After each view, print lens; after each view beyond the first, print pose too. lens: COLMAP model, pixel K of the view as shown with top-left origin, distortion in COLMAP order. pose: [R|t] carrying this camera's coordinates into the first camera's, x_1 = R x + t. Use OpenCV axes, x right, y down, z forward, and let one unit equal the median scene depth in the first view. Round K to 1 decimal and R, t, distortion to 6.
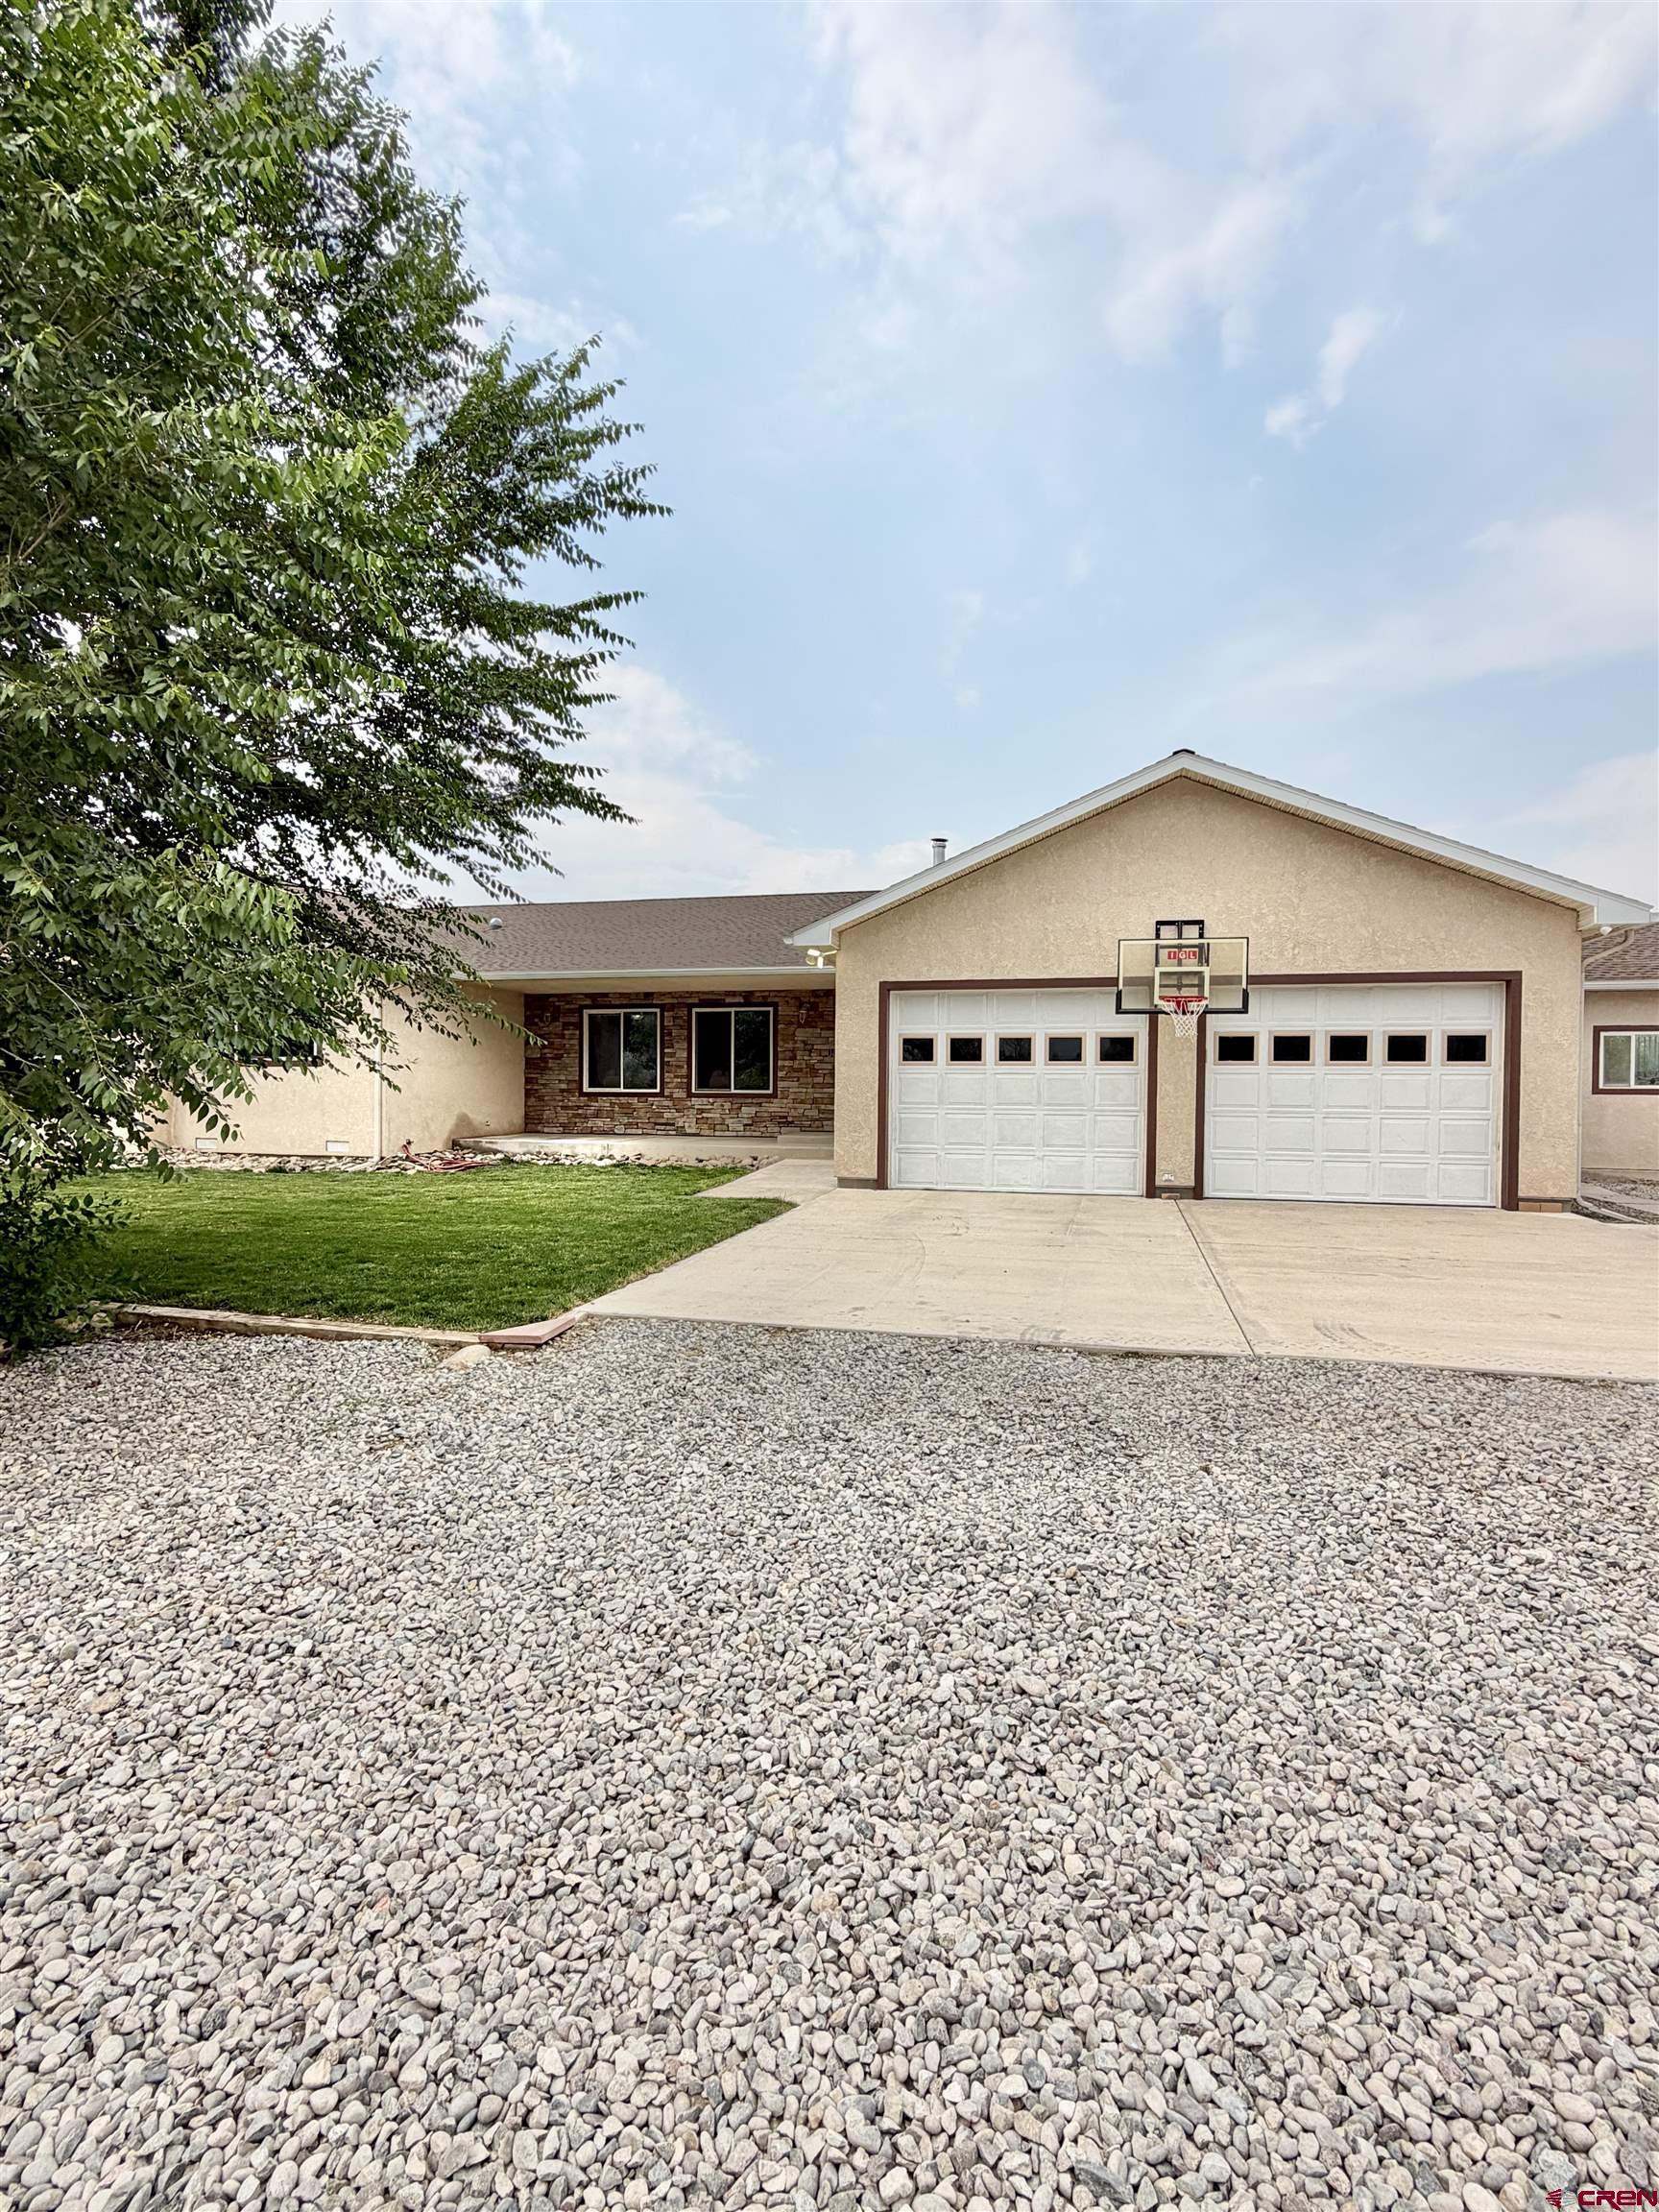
lens RADIAL K [[1013.8, 0, 828.9], [0, 1013.8, 1105.2], [0, 0, 1]] dist [-0.001377, 0.000040]
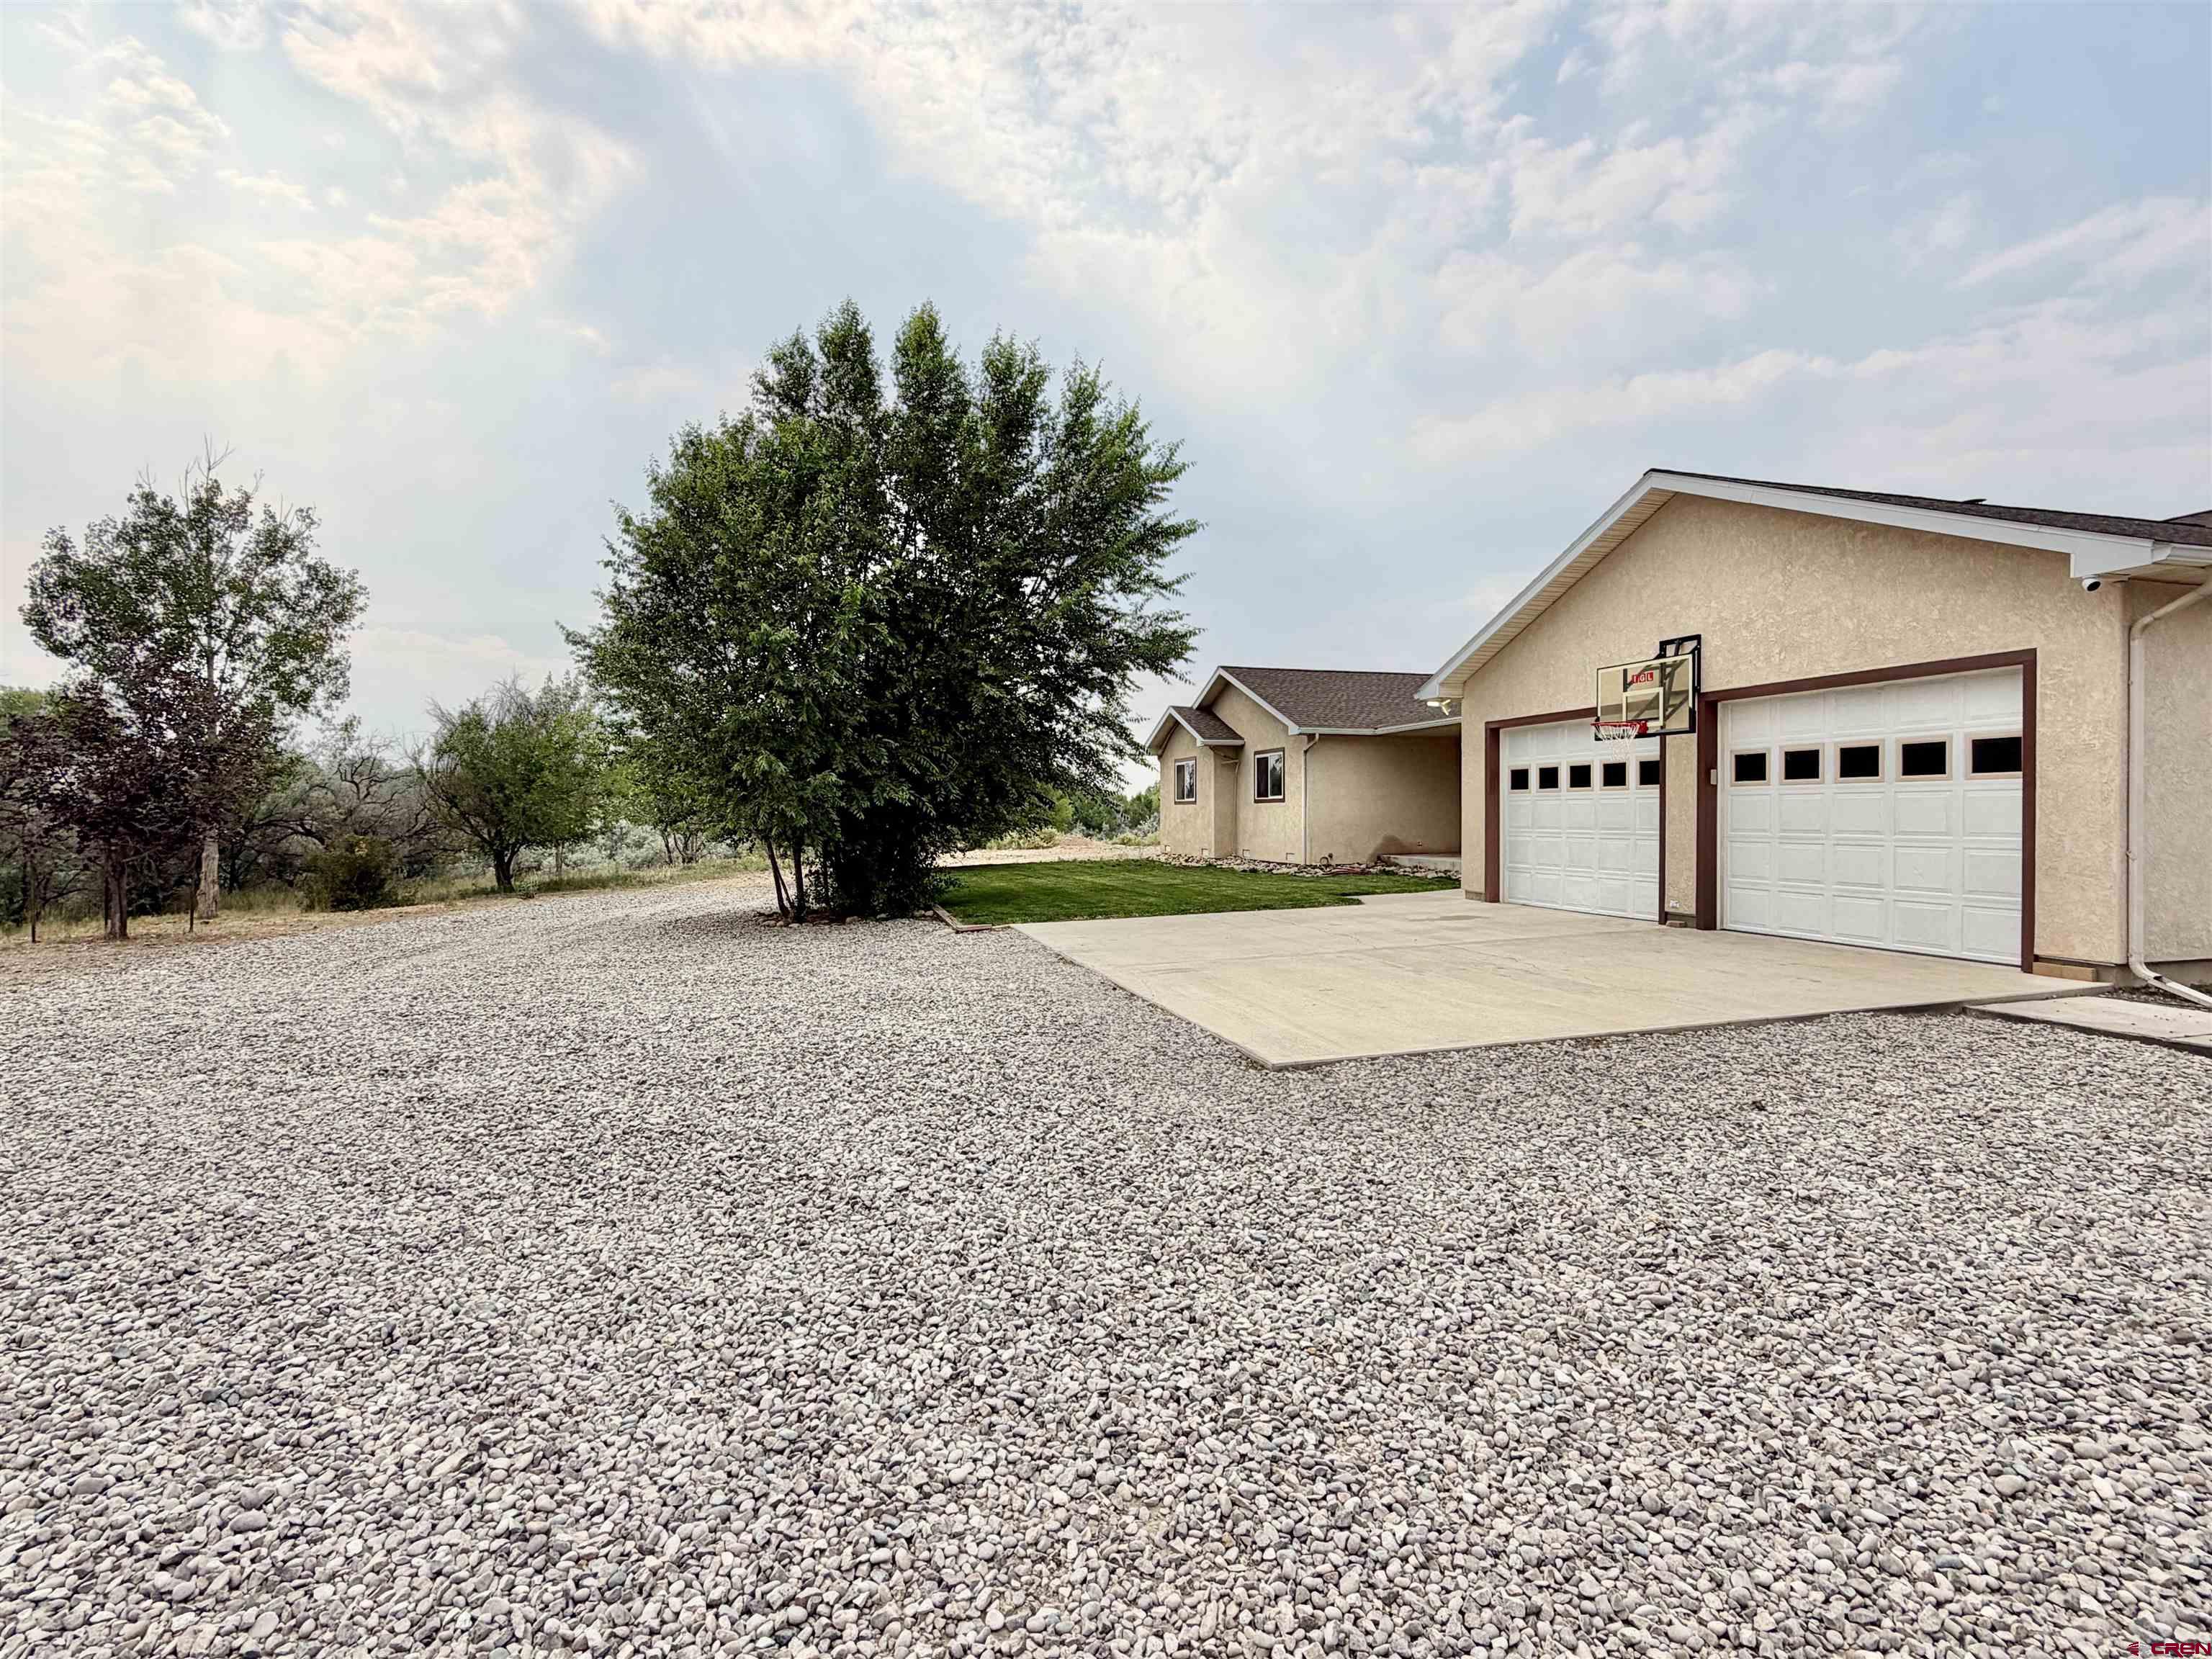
lens RADIAL K [[1013.8, 0, 1103.7], [0, 1013.8, 825.7], [0, 0, 1]] dist [-0.001377, 0.000040]
pose [[0.511795, -0.002889, -0.859103, 0.890427], [0.002432, 0.999995, -0.001915, -0.003327], [0.859104, -0.001109, 0.511800, 0.036117]]
